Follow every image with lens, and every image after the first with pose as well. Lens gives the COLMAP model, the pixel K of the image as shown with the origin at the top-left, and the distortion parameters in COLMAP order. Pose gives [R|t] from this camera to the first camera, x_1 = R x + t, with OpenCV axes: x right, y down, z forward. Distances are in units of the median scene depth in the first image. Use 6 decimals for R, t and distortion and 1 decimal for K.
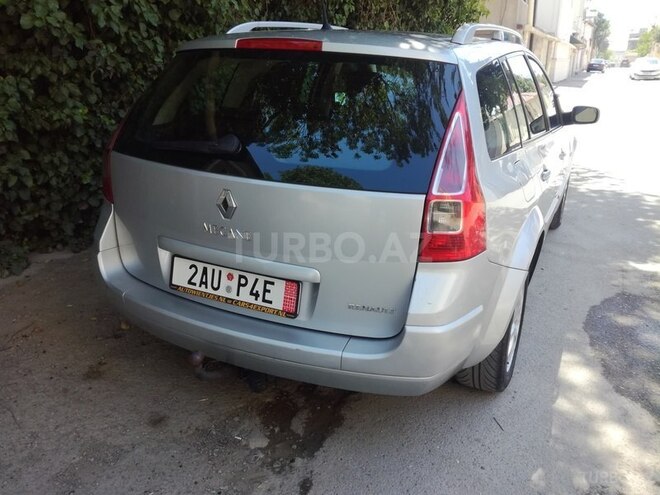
lens RADIAL K [[545.1, 0, 322.1], [0, 545.1, 247.6], [0, 0, 1]] dist [0.082477, -0.164972]
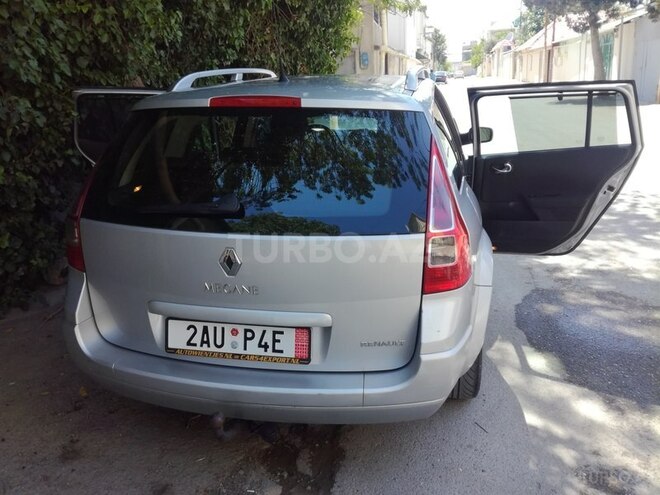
lens RADIAL K [[545.1, 0, 322.1], [0, 545.1, 247.6], [0, 0, 1]] dist [0.082477, -0.164972]
pose [[0.968531, -0.115555, 0.220444, -0.208811], [0.122940, 0.992212, -0.020033, -0.058863], [-0.216412, 0.046504, 0.975194, -0.021380]]
